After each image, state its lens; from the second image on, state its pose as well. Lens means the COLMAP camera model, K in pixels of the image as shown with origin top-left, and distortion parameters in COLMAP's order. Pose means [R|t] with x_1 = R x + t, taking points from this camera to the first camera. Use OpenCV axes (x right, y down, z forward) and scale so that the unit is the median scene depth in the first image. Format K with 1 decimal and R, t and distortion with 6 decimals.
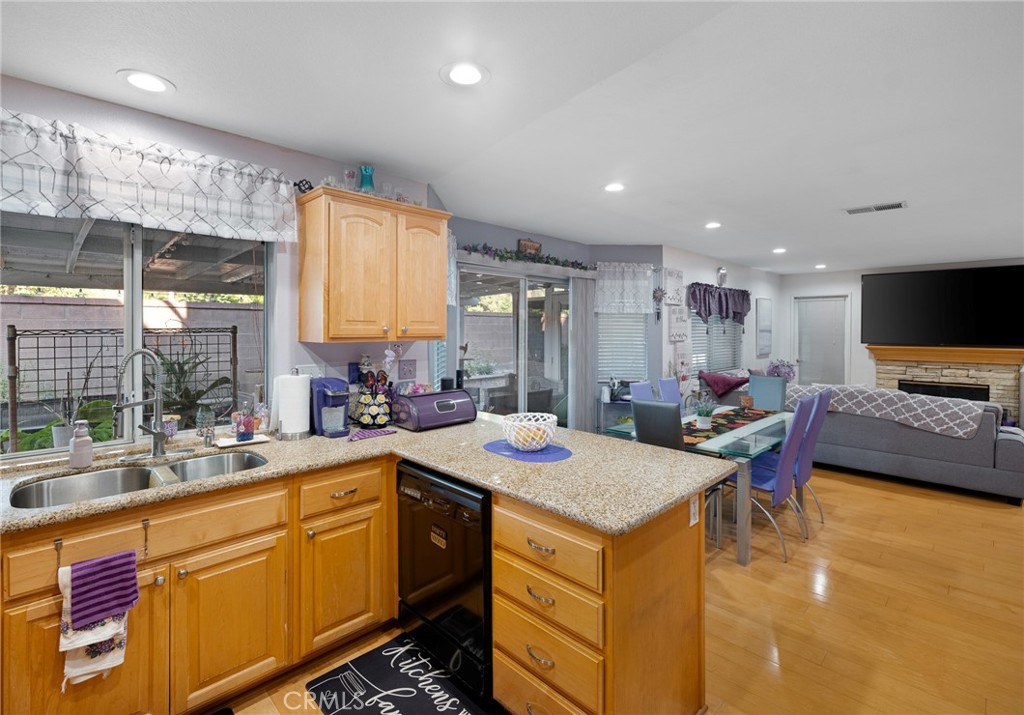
lens RADIAL K [[469.7, 0, 513.8], [0, 469.7, 338.2], [0, 0, 1]] dist [-0.001625, 0.001475]
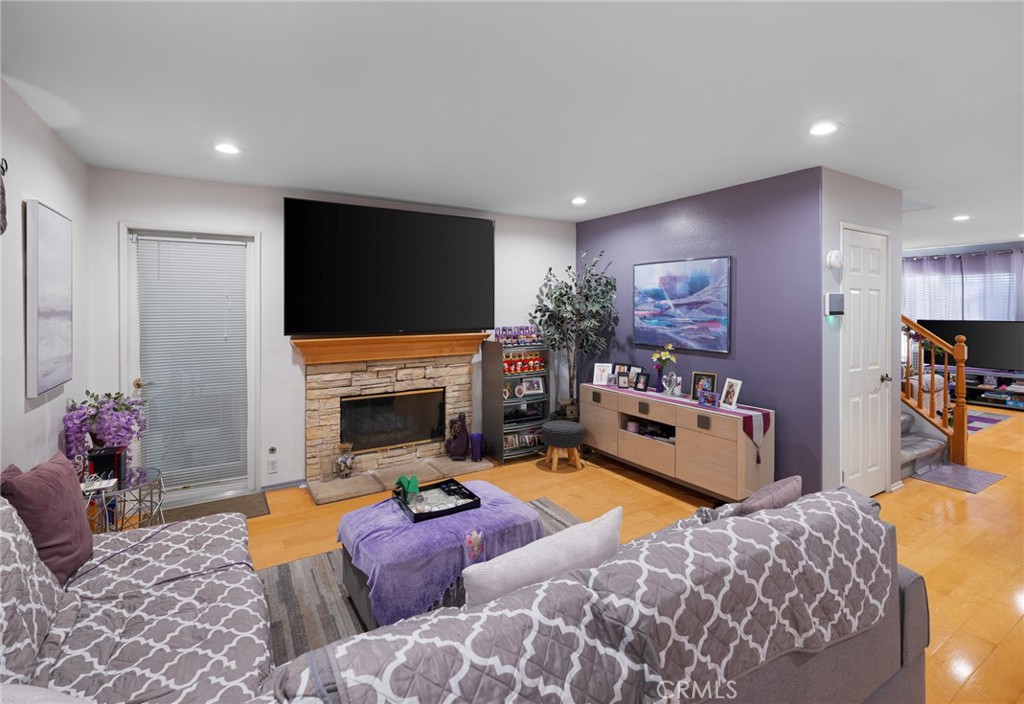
lens RADIAL K [[469.7, 0, 507.0], [0, 469.7, 292.9], [0, 0, 1]] dist [-0.001625, 0.001475]
pose [[0.231042, 0.025620, 0.972606, 0.431921], [0.023998, 0.999199, -0.032021, -0.017299], [-0.972648, 0.030739, 0.230242, 0.915145]]
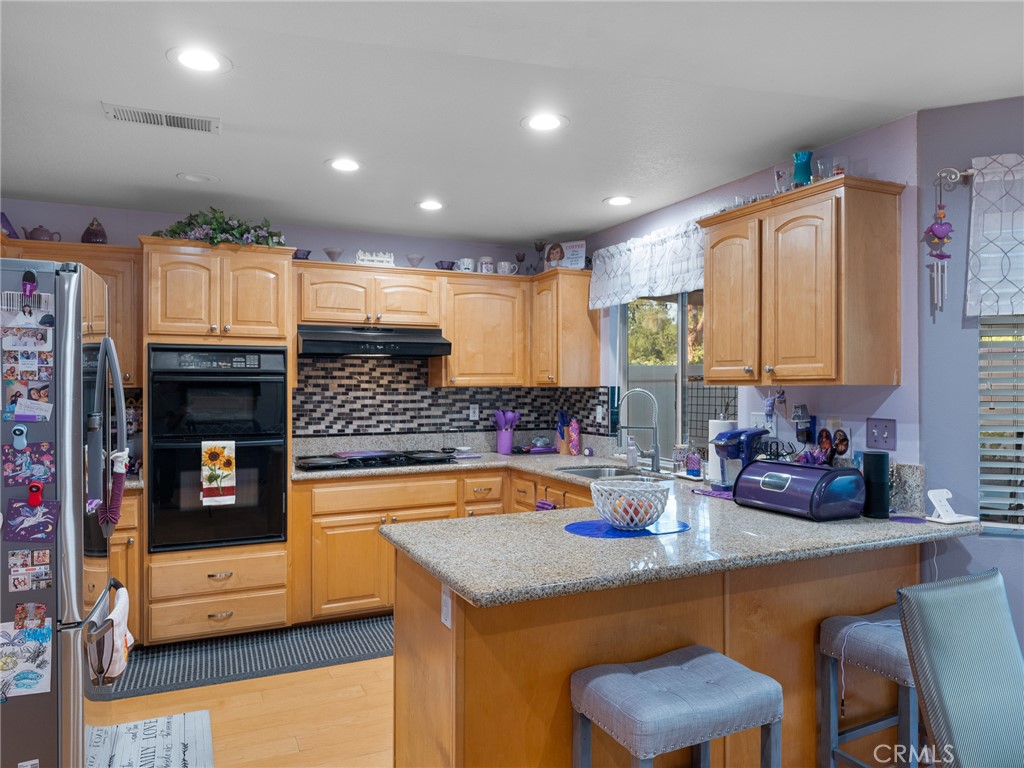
lens RADIAL K [[696.9, 0, 503.6], [0, 696.9, 389.9], [0, 0, 1]] dist [0.023138, -0.039613]
pose [[-0.349474, 0.002188, -0.936944, 0.459325], [-0.022453, 0.999691, 0.010709, 0.005546], [0.936677, 0.024780, -0.349316, 0.485265]]
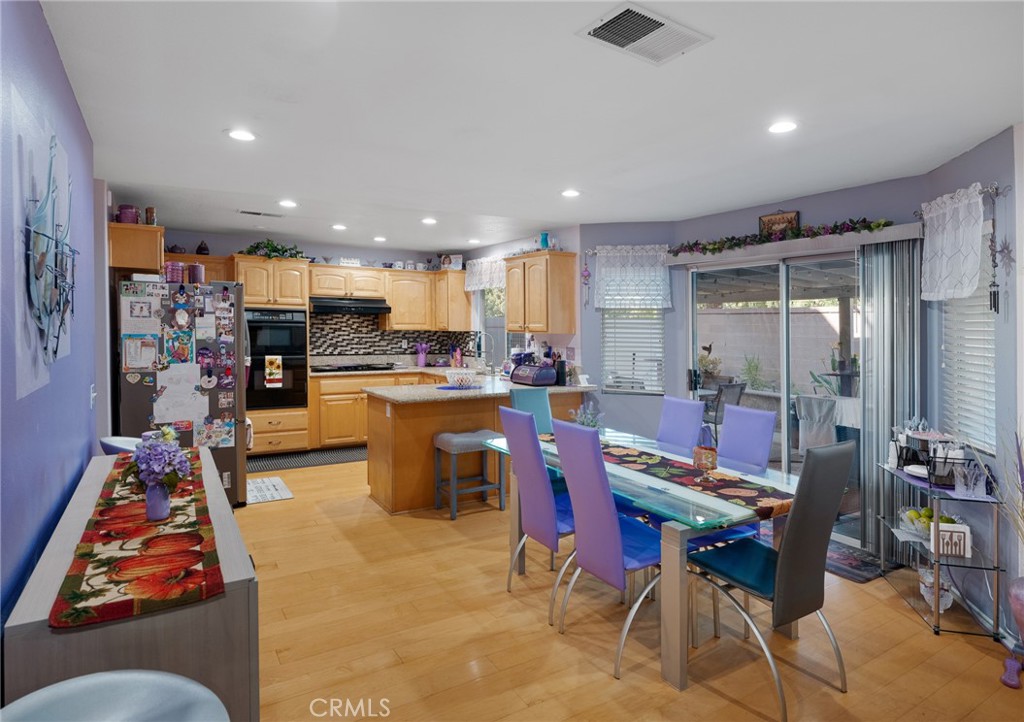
lens RADIAL K [[558.2, 0, 505.0], [0, 558.2, 367.6], [0, 0, 1]] dist [0.013827, -0.001436]
pose [[-0.235026, 0.064157, -0.969870, 0.899453], [-0.038780, 0.996406, 0.075309, -0.009316], [0.971215, 0.055311, -0.231693, 0.695532]]
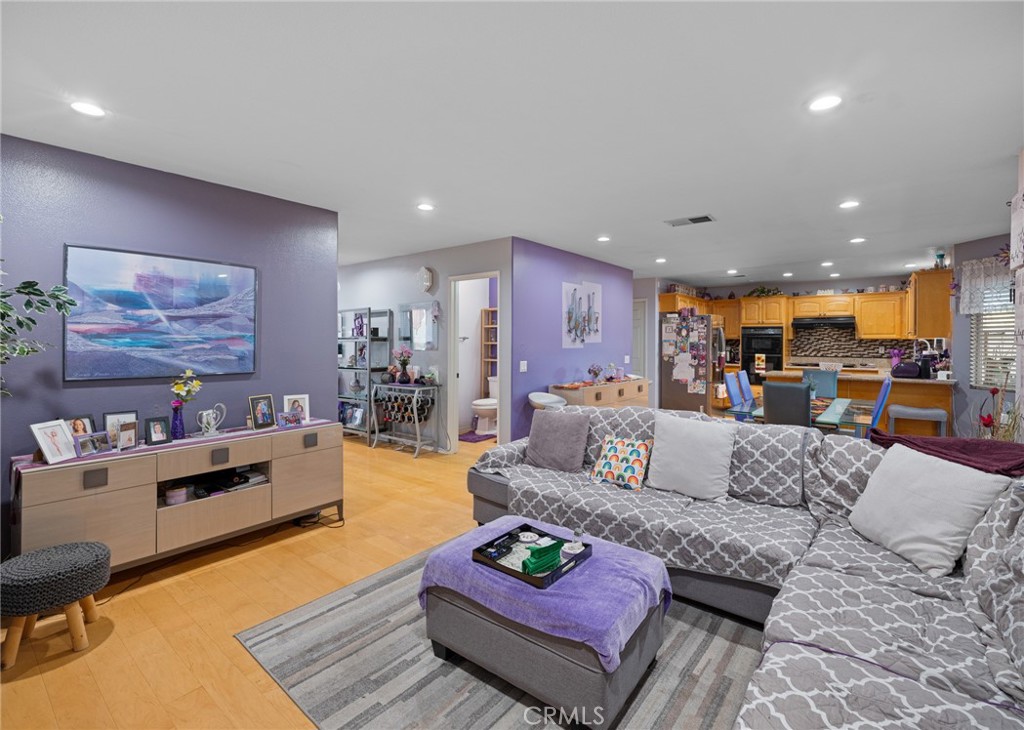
lens RADIAL K [[440.7, 0, 523.5], [0, 440.7, 342.0], [0, 0, 1]] dist [-0.017511, 0.001165]
pose [[-0.993266, -0.007391, -0.115624, 0.899866], [-0.010600, 0.999575, 0.027158, -0.004379], [0.115375, 0.028201, -0.992922, 1.402790]]
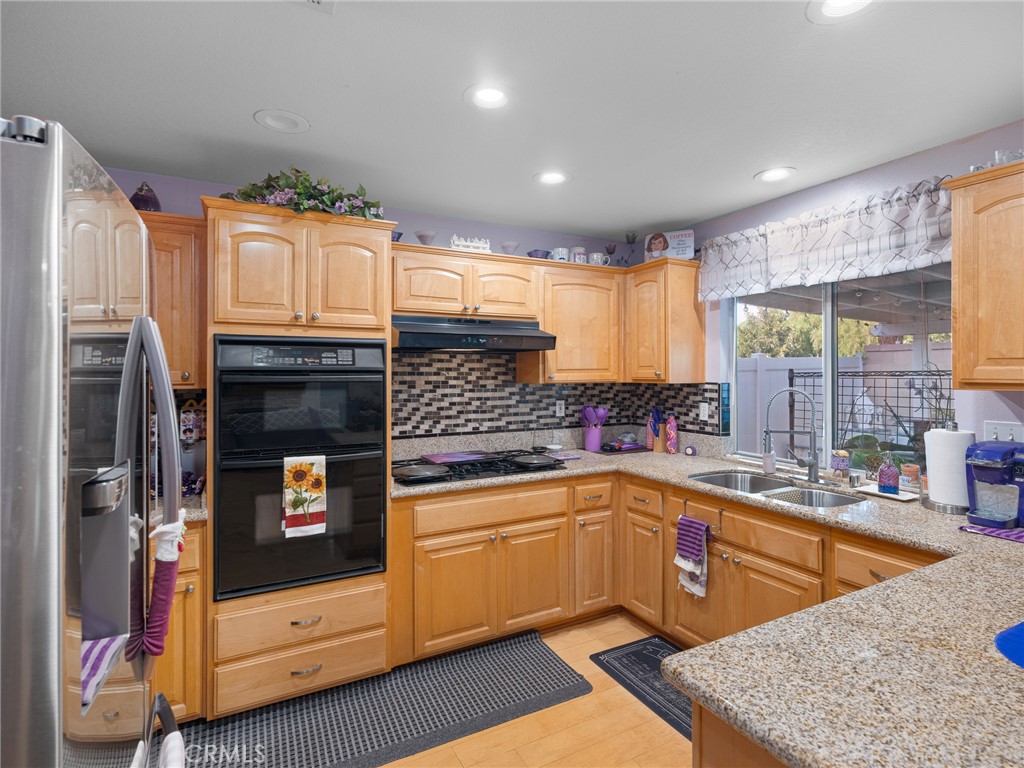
lens RADIAL K [[520.1, 0, 522.7], [0, 520.1, 374.1], [0, 0, 1]] dist [0.005319, 0.002746]
pose [[-0.279846, 0.000326, -0.960045, 0.251580], [-0.021739, 0.999741, 0.006677, -0.002165], [0.959799, 0.022739, -0.279766, 0.252660]]
